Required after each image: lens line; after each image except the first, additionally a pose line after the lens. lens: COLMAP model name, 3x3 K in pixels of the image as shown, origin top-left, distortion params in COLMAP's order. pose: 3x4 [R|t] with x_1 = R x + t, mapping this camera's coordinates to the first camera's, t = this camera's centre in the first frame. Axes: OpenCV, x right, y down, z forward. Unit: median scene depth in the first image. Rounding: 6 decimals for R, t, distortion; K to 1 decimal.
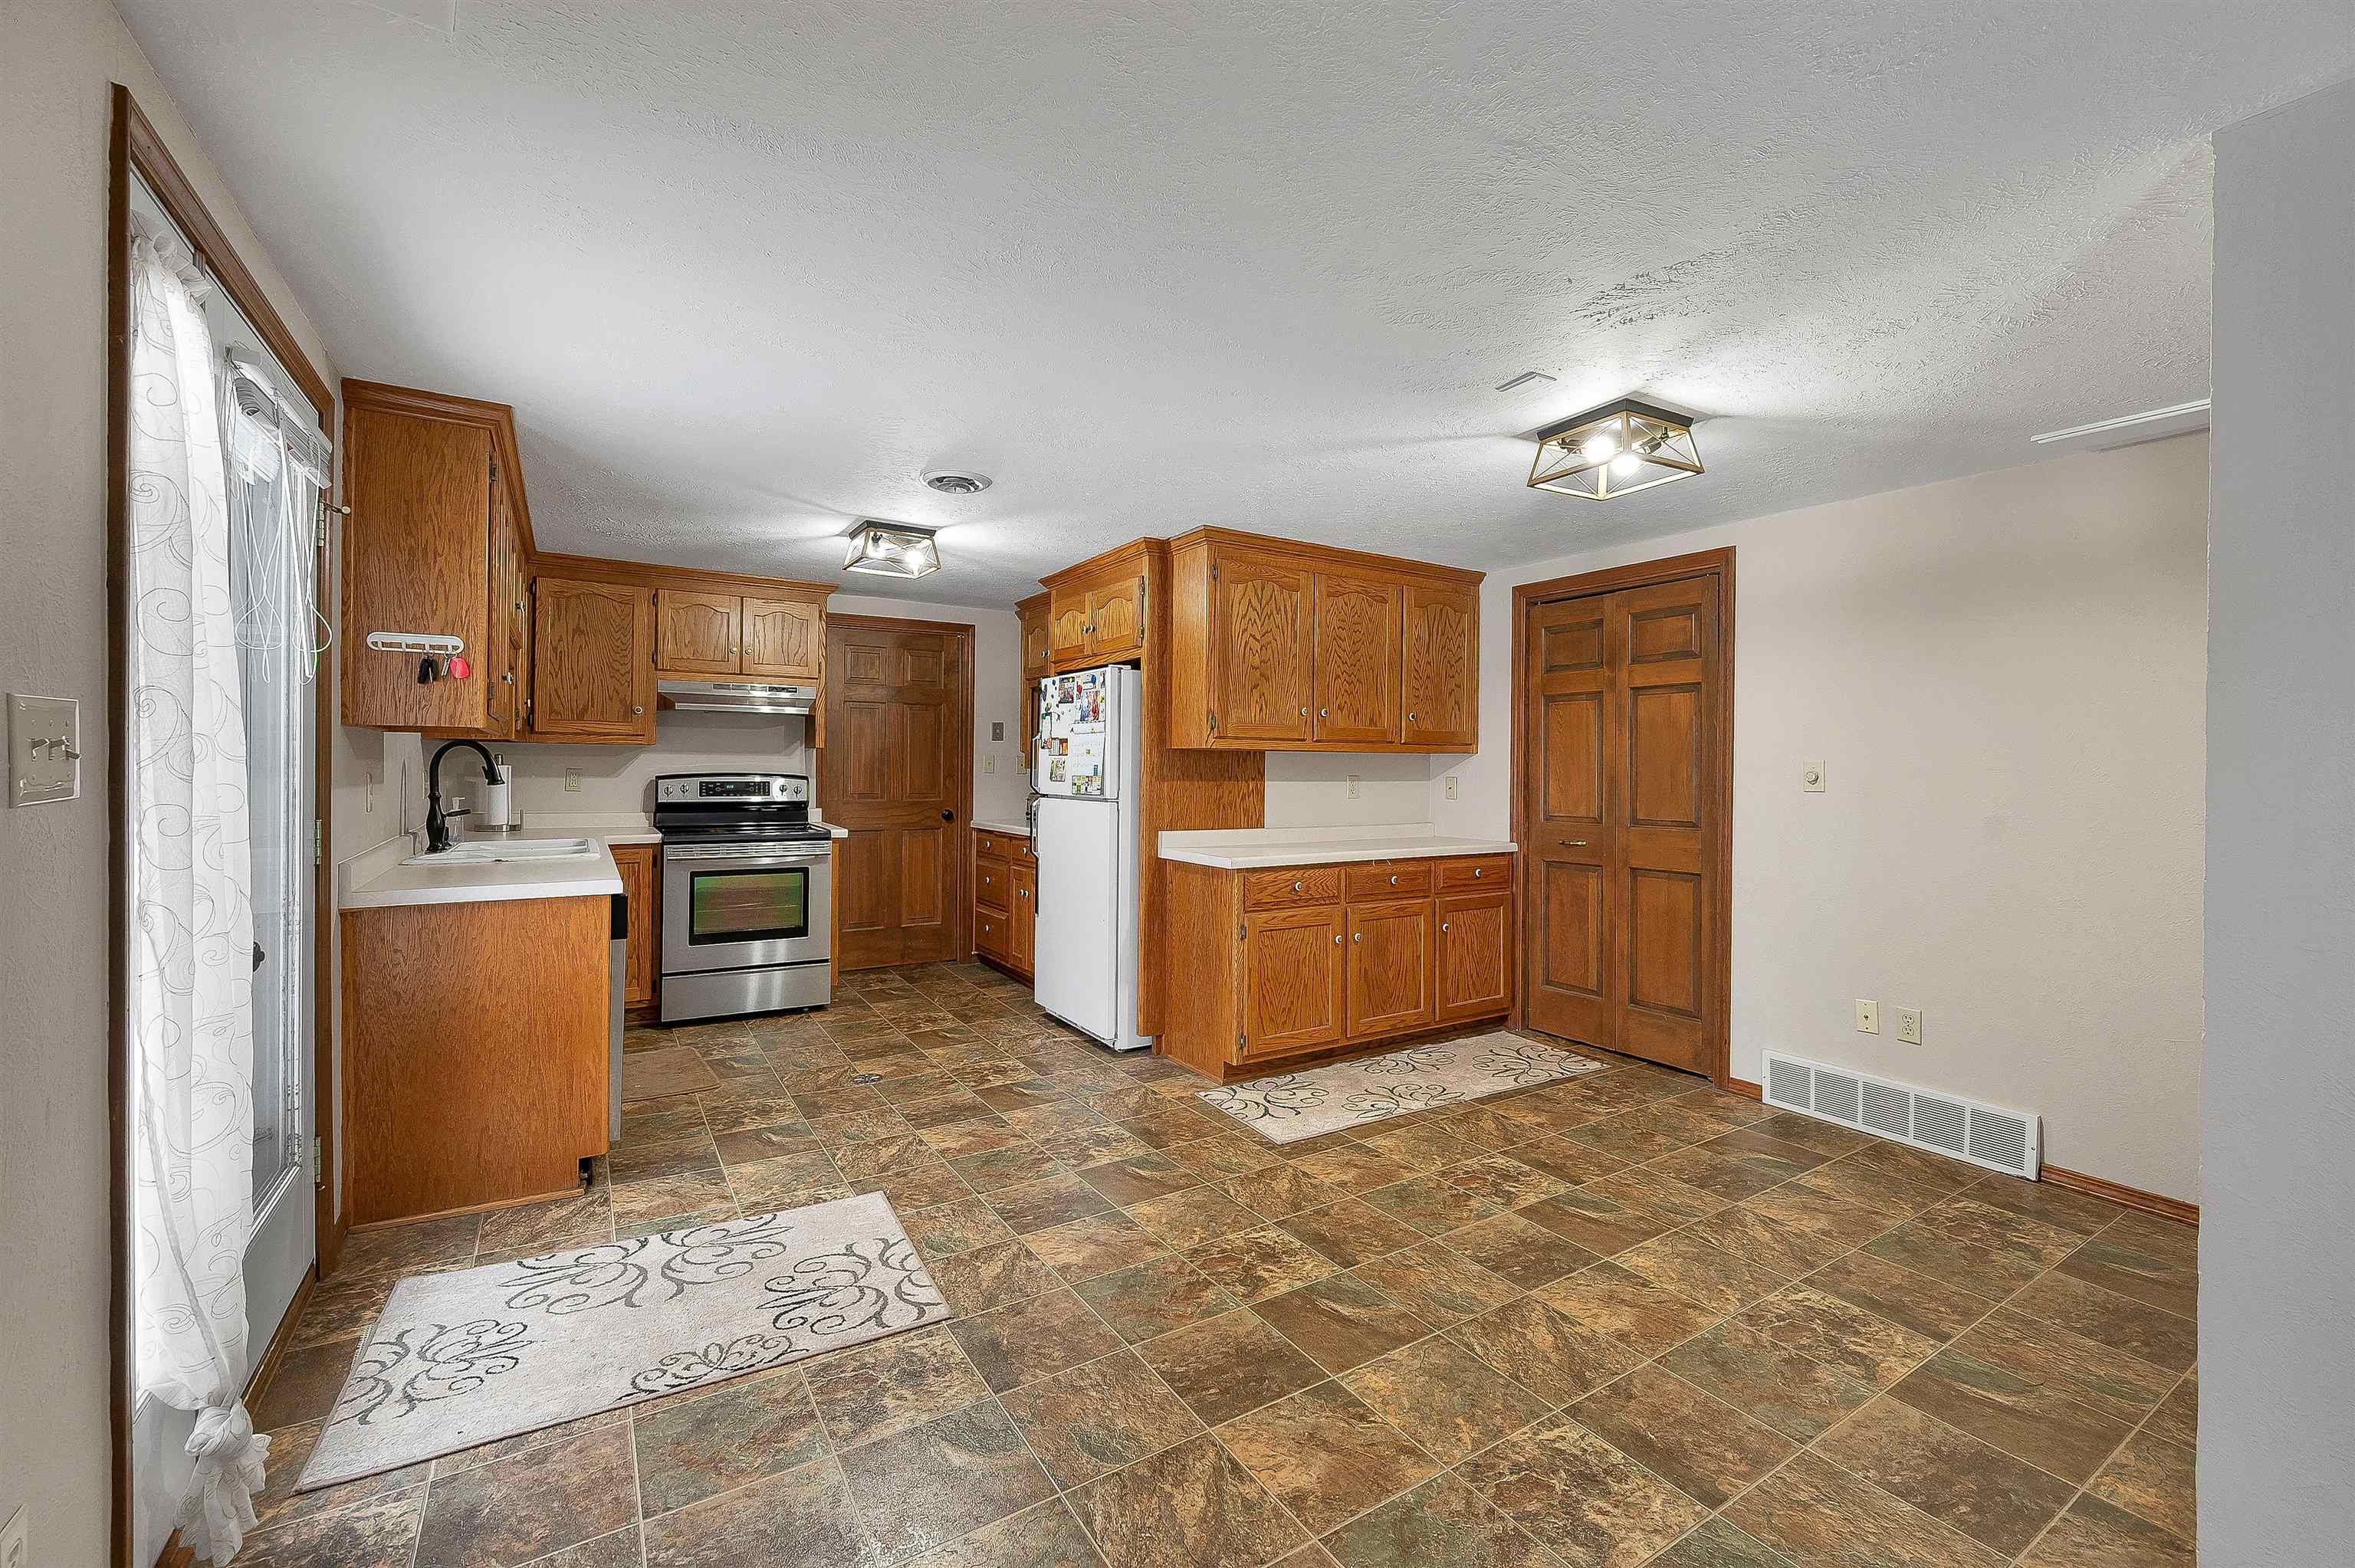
lens RADIAL K [[955.3, 0, 1165.7], [0, 955.3, 765.4], [0, 0, 1]] dist [-0.001389, 0.000371]
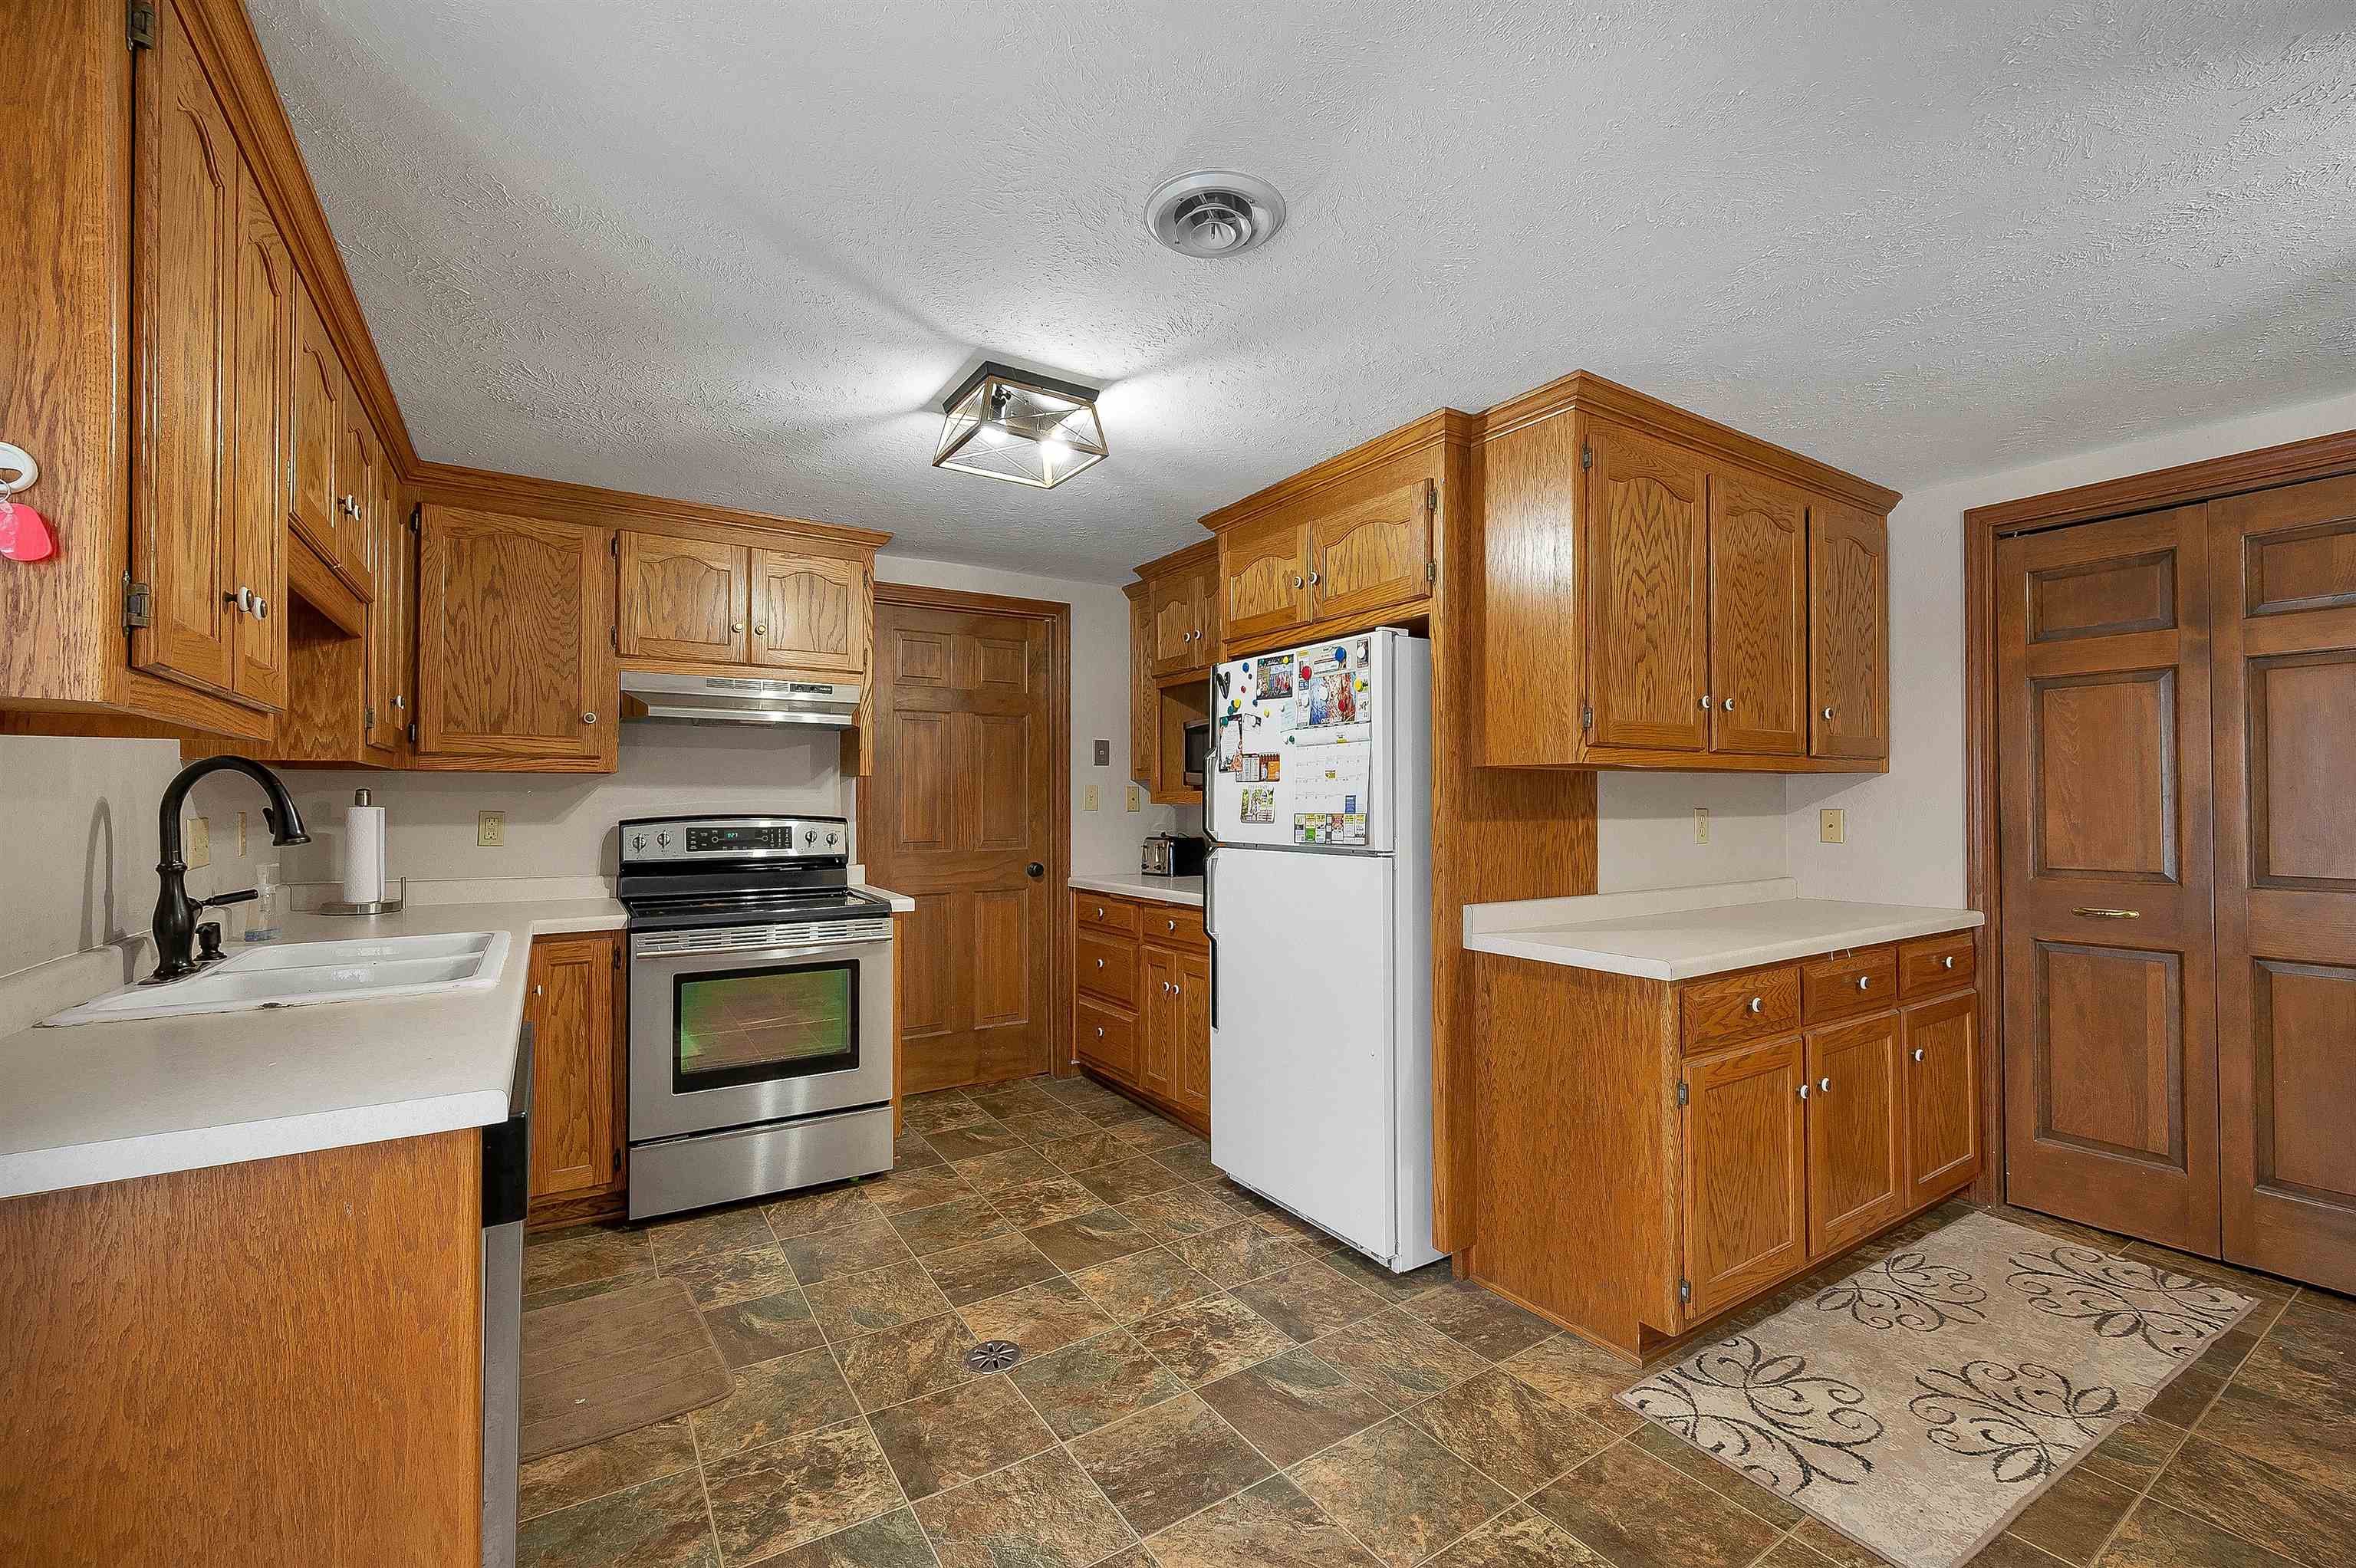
lens RADIAL K [[955.7, 0, 1162.6], [0, 955.7, 795.8], [0, 0, 1]] dist [-0.001389, 0.000371]
pose [[0.999848, -0.010896, 0.013623, -0.204758], [0.010975, 0.999923, -0.005764, 0.001939], [-0.013559, 0.005912, 0.999891, 0.408494]]
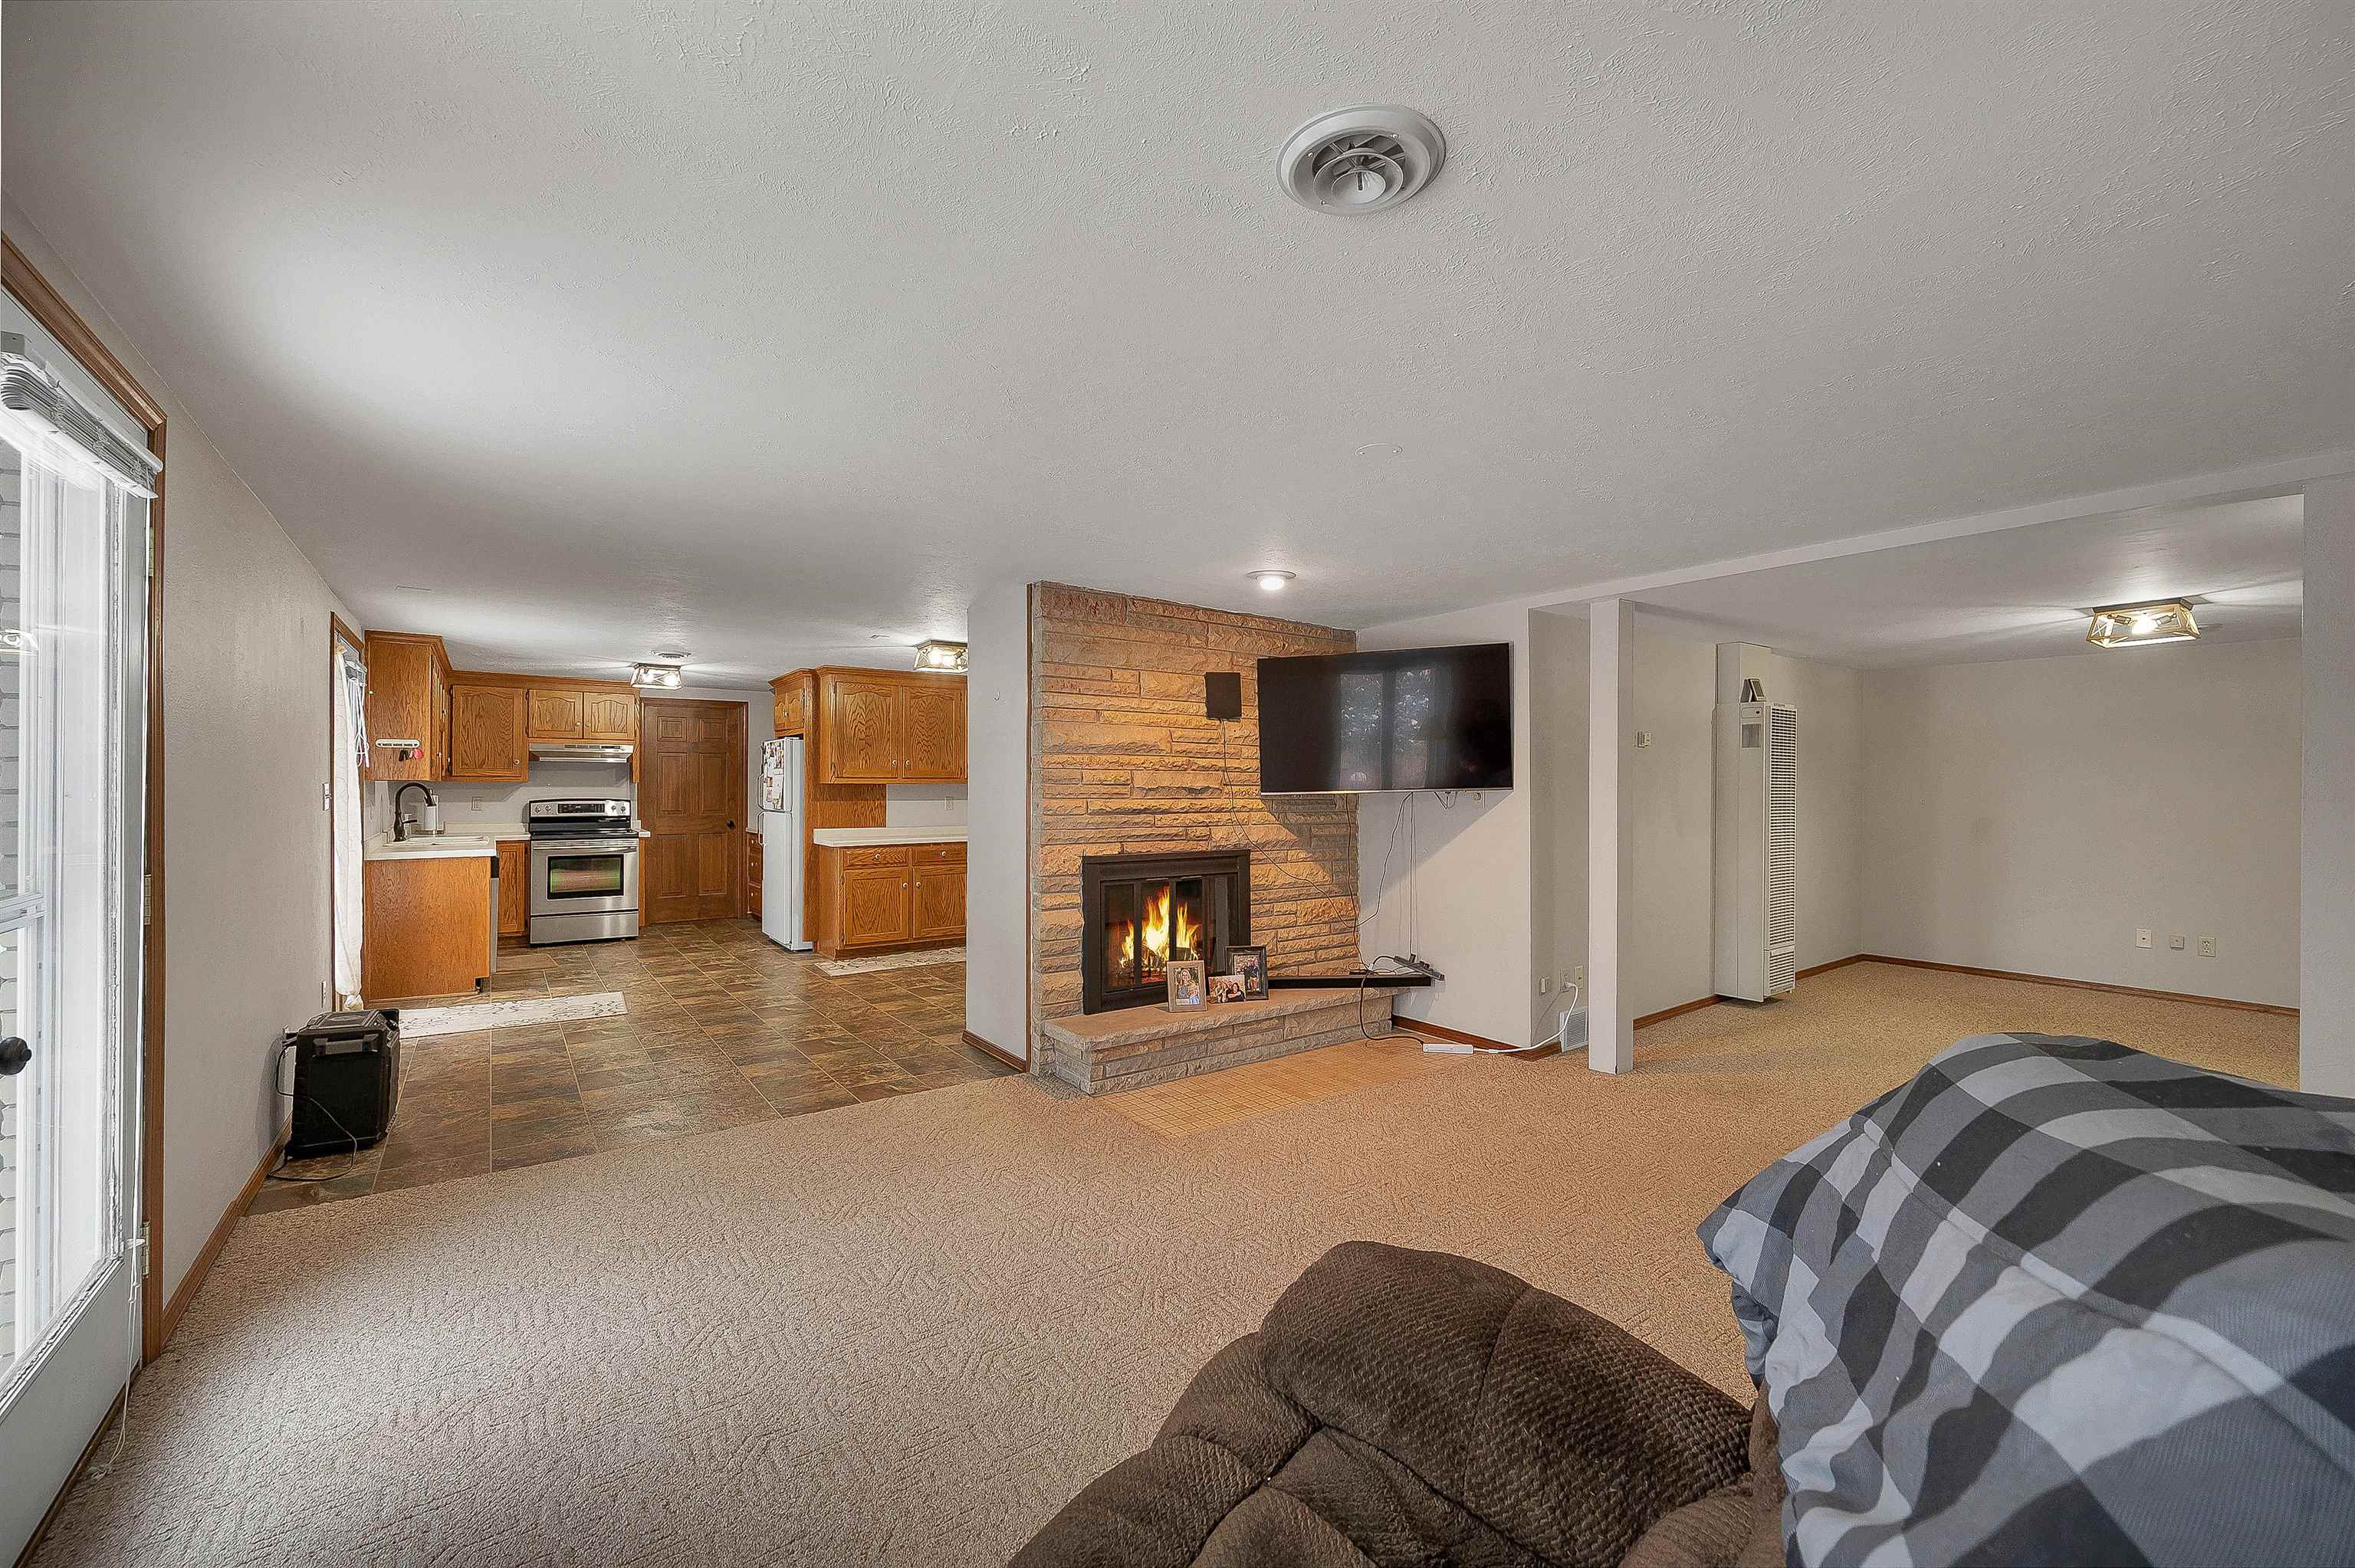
lens RADIAL K [[955.3, 0, 1182.4], [0, 955.3, 781.5], [0, 0, 1]] dist [-0.001389, 0.000371]
pose [[0.997412, -0.008226, 0.071429, 0.567573], [0.008436, 0.999961, -0.002645, -0.010254], [-0.071405, 0.003241, 0.997442, -0.869047]]
